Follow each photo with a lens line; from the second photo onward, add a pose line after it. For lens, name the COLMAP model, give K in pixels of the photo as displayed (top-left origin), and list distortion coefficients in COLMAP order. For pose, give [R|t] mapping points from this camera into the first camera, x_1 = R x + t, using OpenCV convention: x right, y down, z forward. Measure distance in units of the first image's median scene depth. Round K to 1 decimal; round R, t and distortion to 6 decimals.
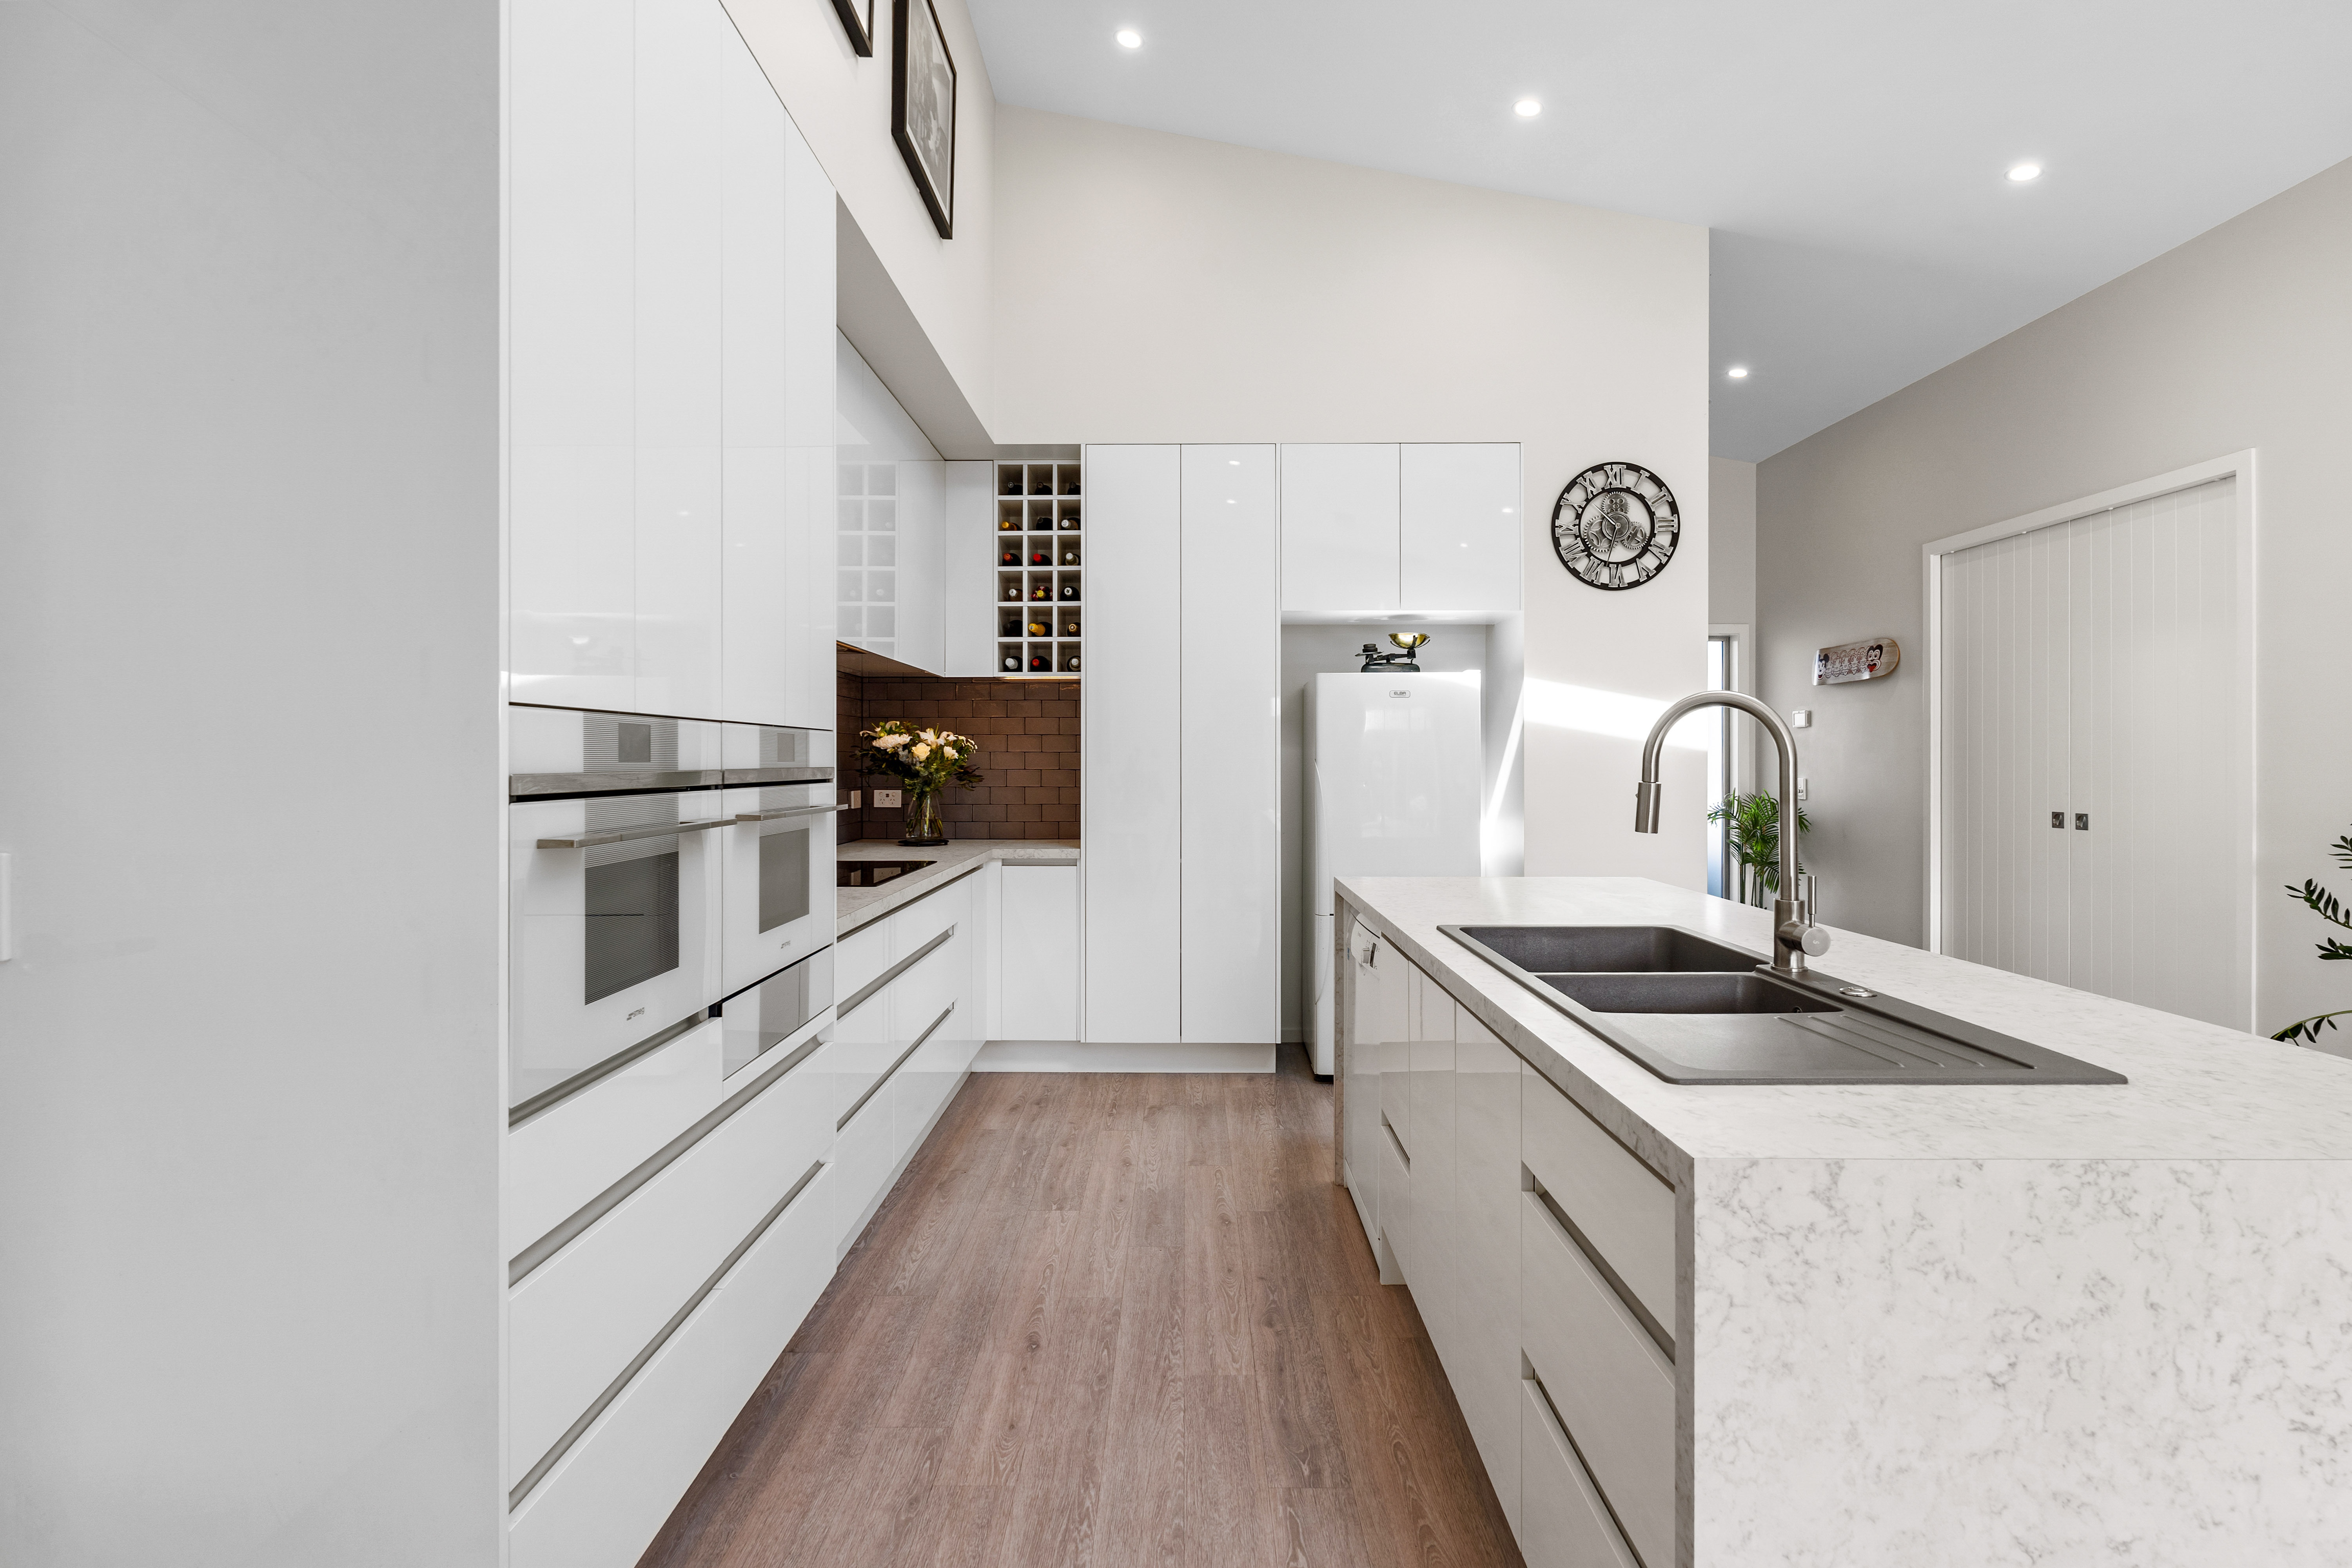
lens RADIAL K [[1150.9, 0, 1175.8], [0, 1150.9, 772.7], [0, 0, 1]] dist [-0.000651, 0.000288]
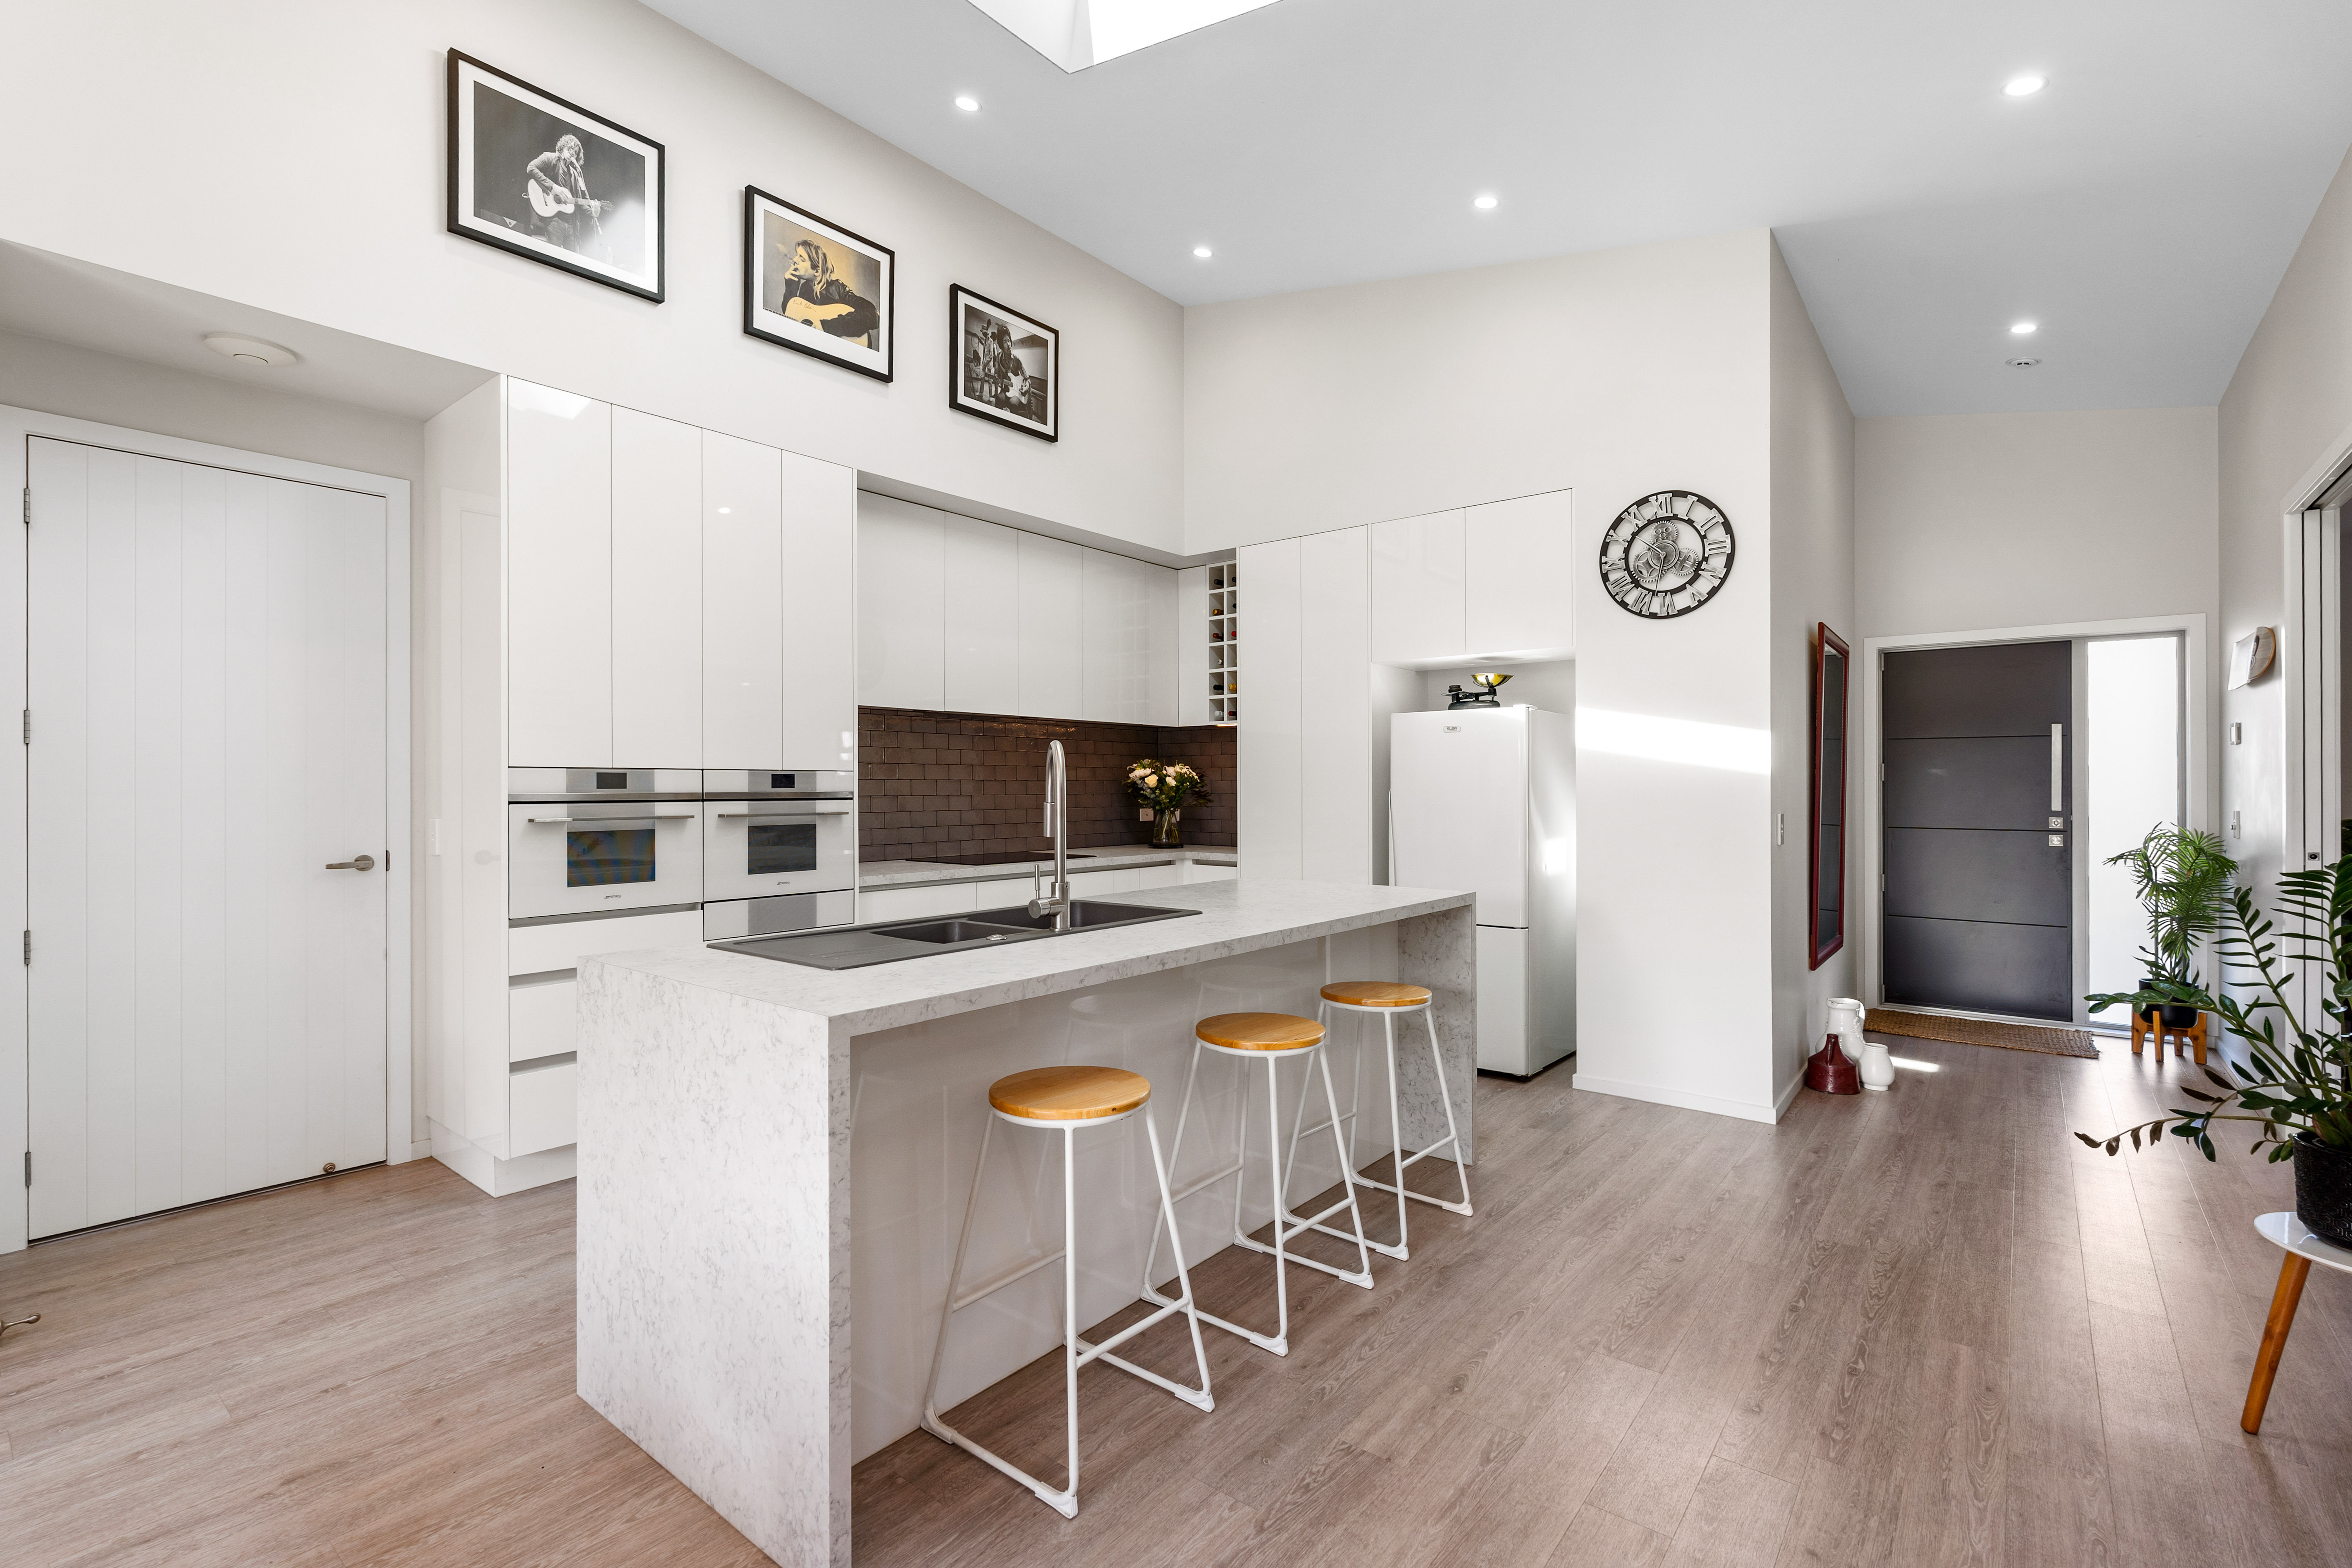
lens RADIAL K [[1054.2, 0, 1173.9], [0, 1054.2, 784.6], [0, 0, 1]] dist [0.014305, 0.001288]
pose [[0.782805, 0.000498, -0.622266, 0.621402], [-0.006971, 0.999944, -0.007969, -0.003120], [0.622228, 0.010576, 0.782765, 0.009999]]
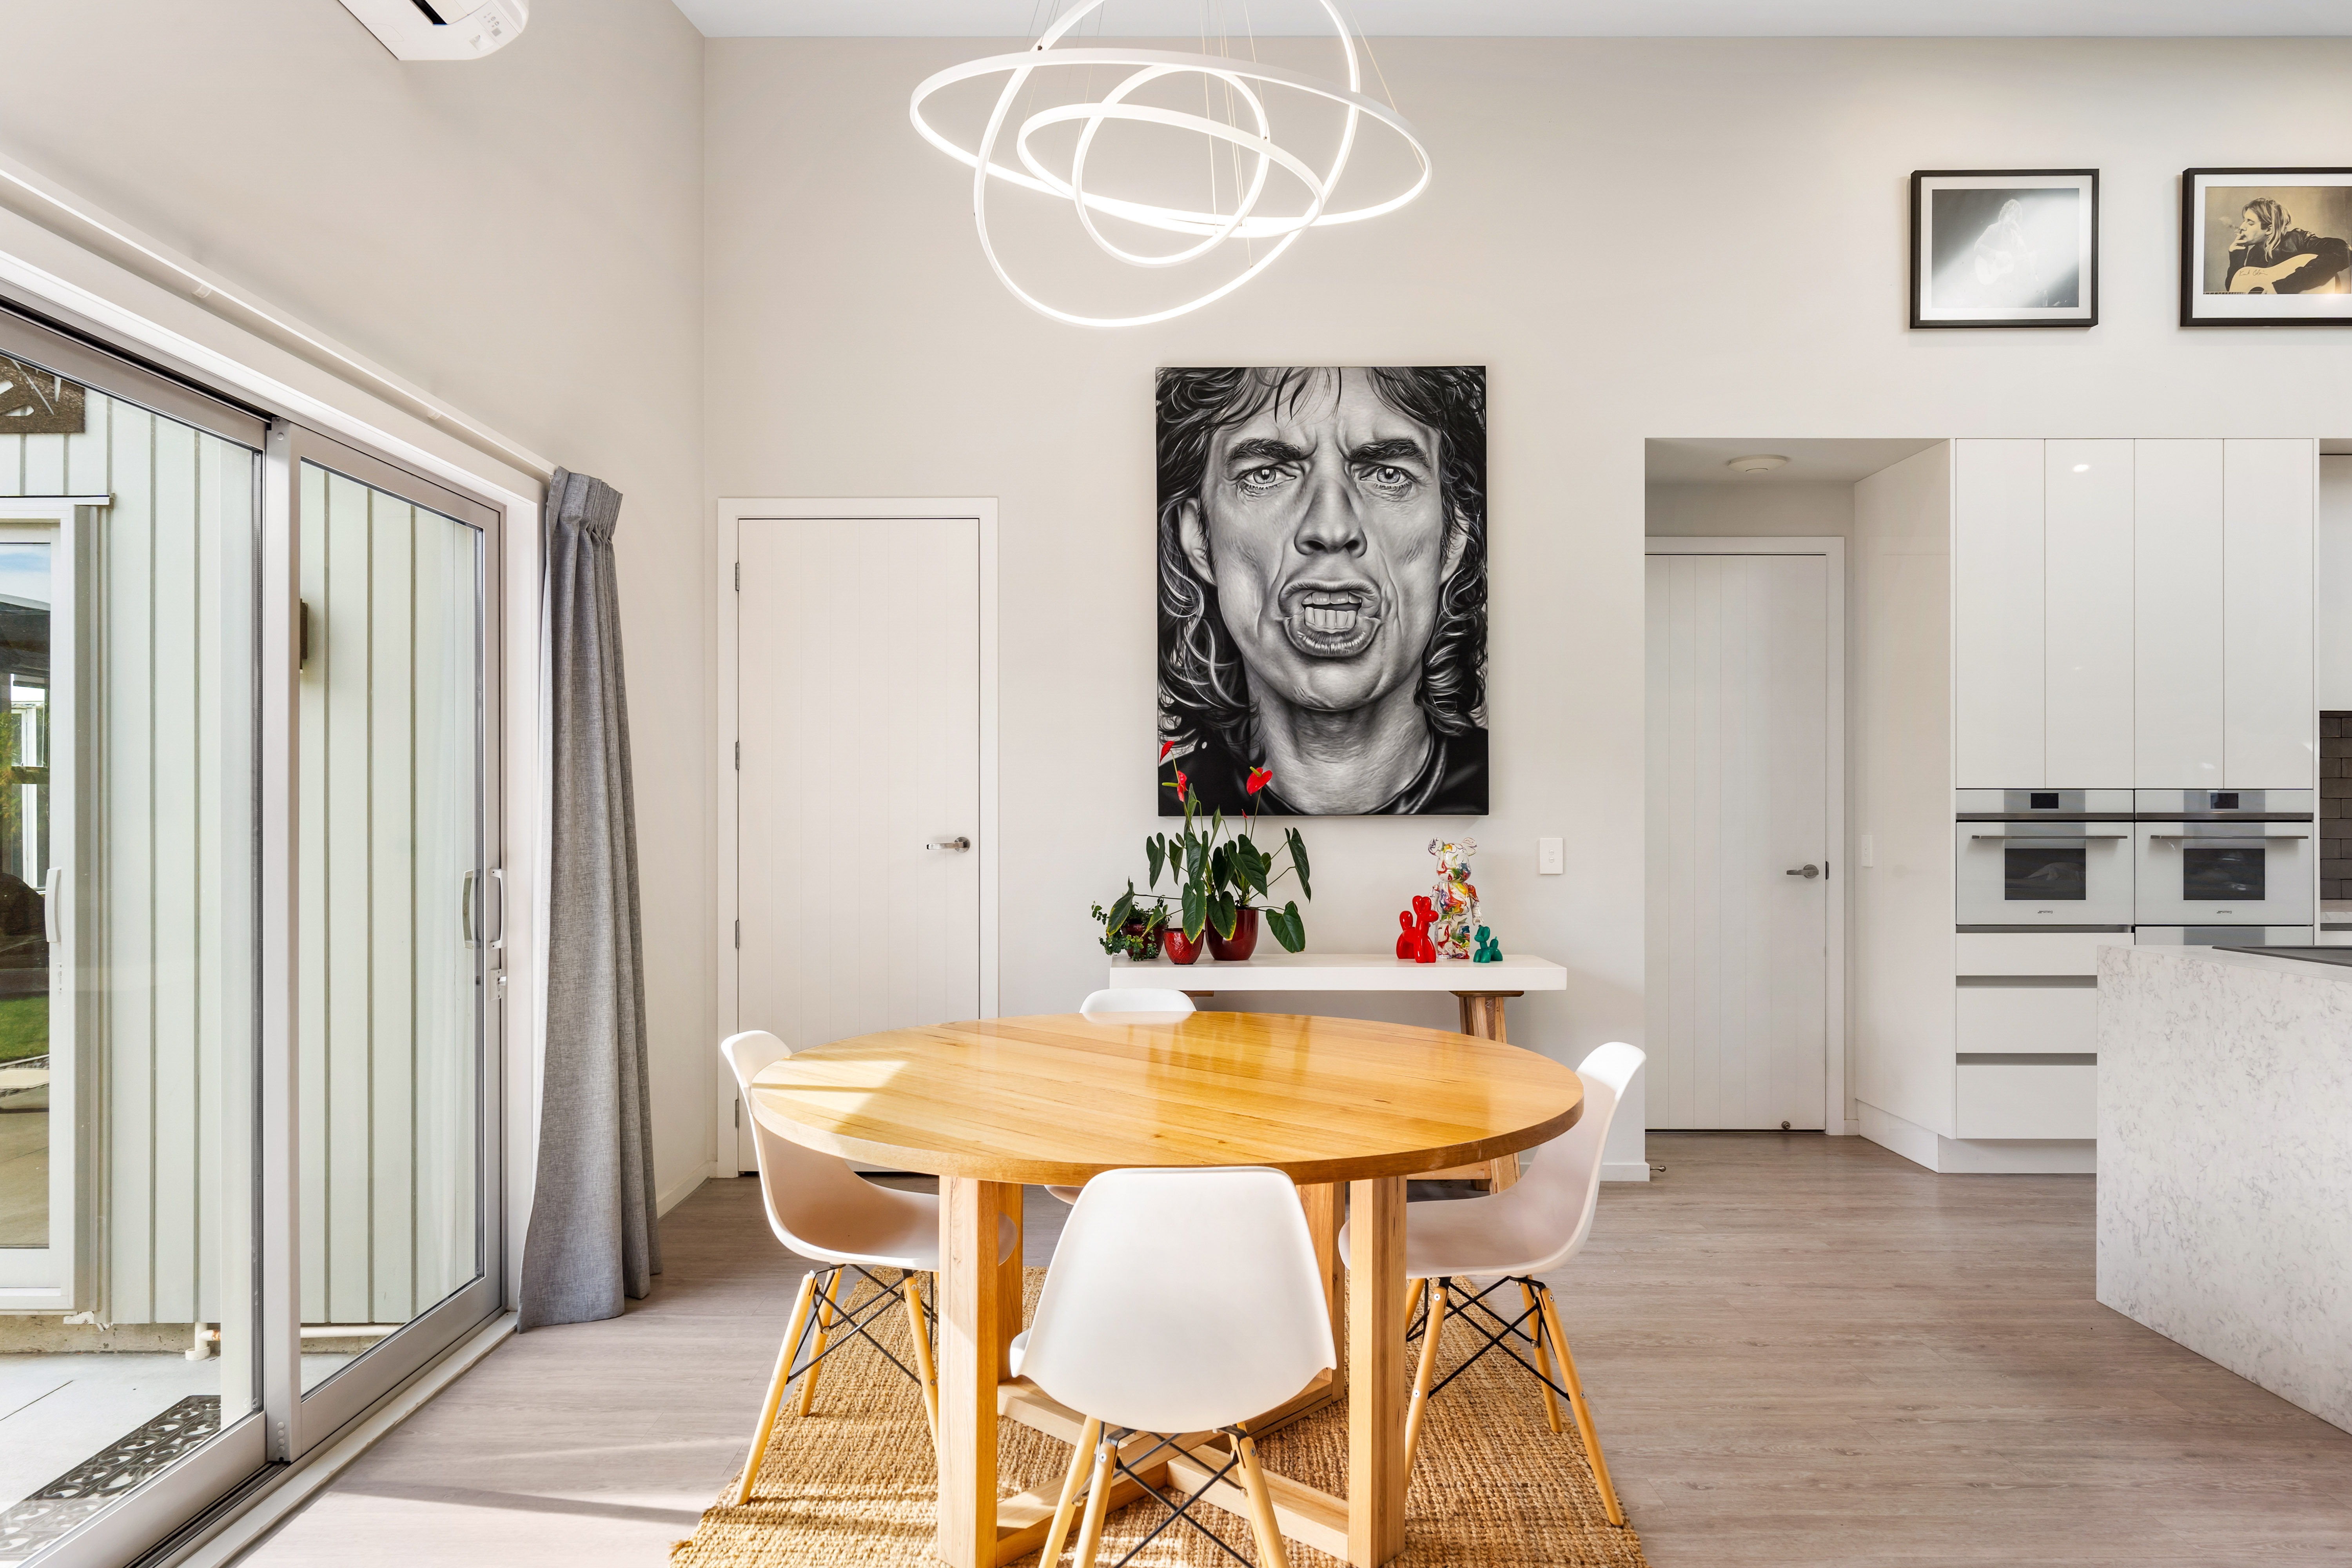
lens RADIAL K [[1485.6, 0, 1135.9], [0, 1485.6, 809.4], [0, 0, 1]] dist [-0.003656, -0.001250]
pose [[-0.003526, 0.004579, -0.999983, 0.943968], [-0.011542, 0.999923, 0.004619, 0.000013], [0.999927, 0.011558, -0.003473, -0.321425]]
